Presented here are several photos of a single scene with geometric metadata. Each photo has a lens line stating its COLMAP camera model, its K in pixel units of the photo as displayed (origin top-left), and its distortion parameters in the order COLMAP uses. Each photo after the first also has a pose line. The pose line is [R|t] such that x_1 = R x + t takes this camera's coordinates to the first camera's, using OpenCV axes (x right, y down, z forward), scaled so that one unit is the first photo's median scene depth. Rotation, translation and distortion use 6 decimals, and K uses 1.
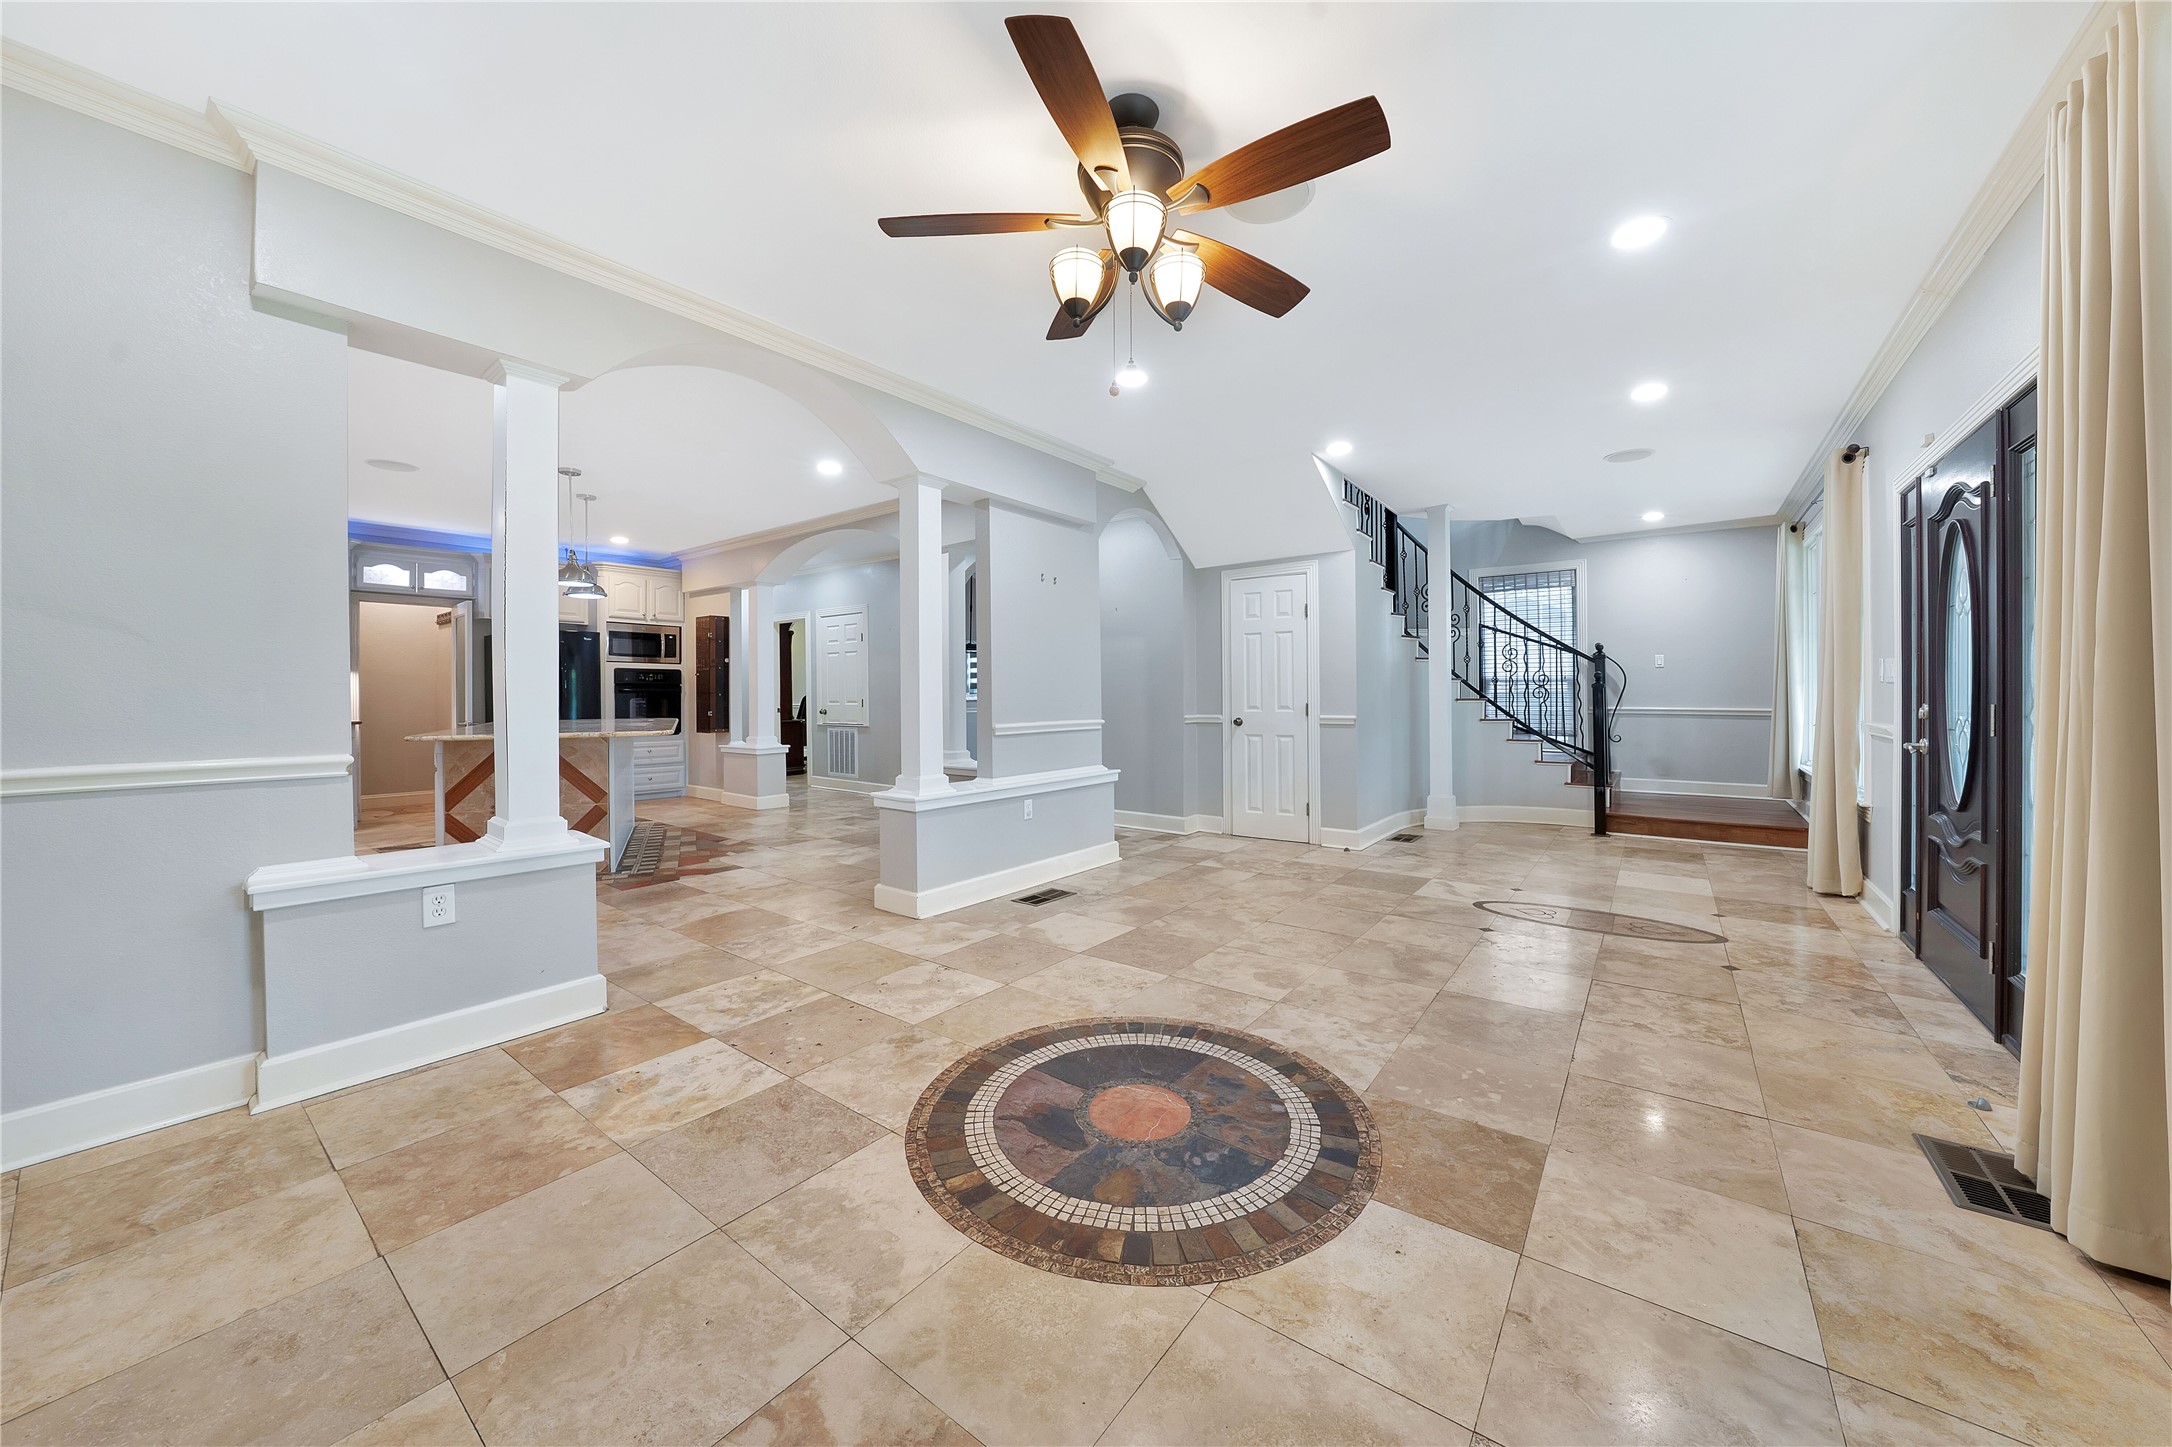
lens RADIAL K [[755.2, 0, 1099.4], [0, 755.2, 712.0], [0, 0, 1]] dist [-0.000340, 0.000033]
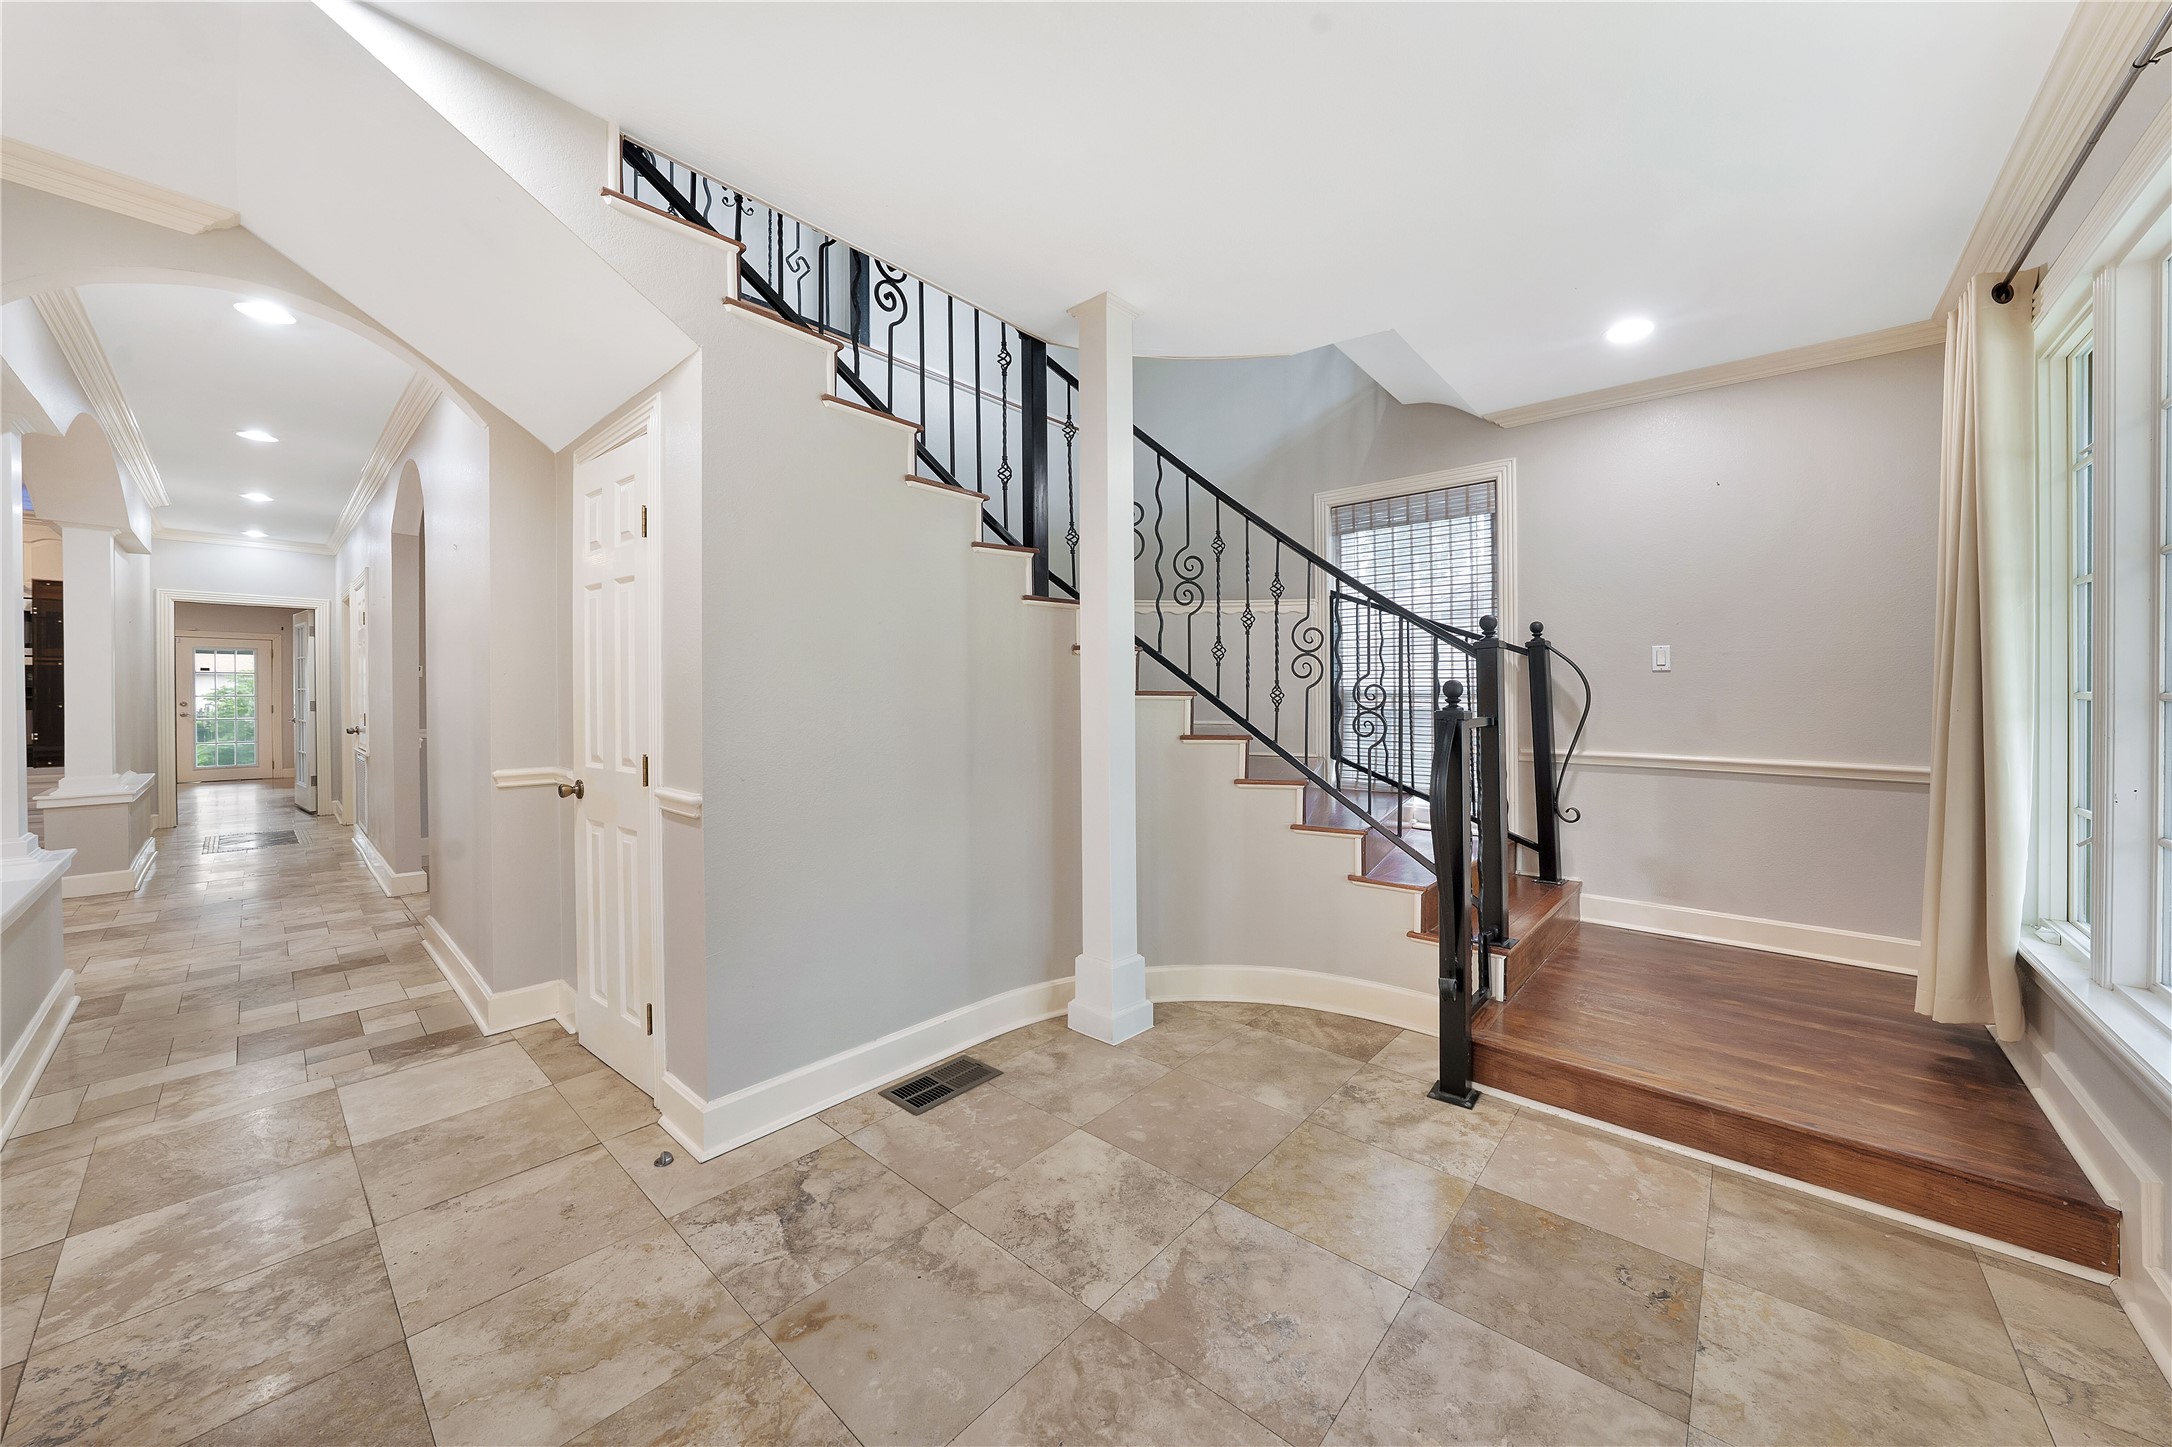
lens RADIAL K [[755.2, 0, 1071.7], [0, 755.2, 706.3], [0, 0, 1]] dist [-0.000340, 0.000033]
pose [[0.995241, 0.009357, -0.096993, 0.409826], [-0.010147, 0.999919, -0.007653, -0.028437], [0.096913, 0.008601, 0.995256, 0.479086]]
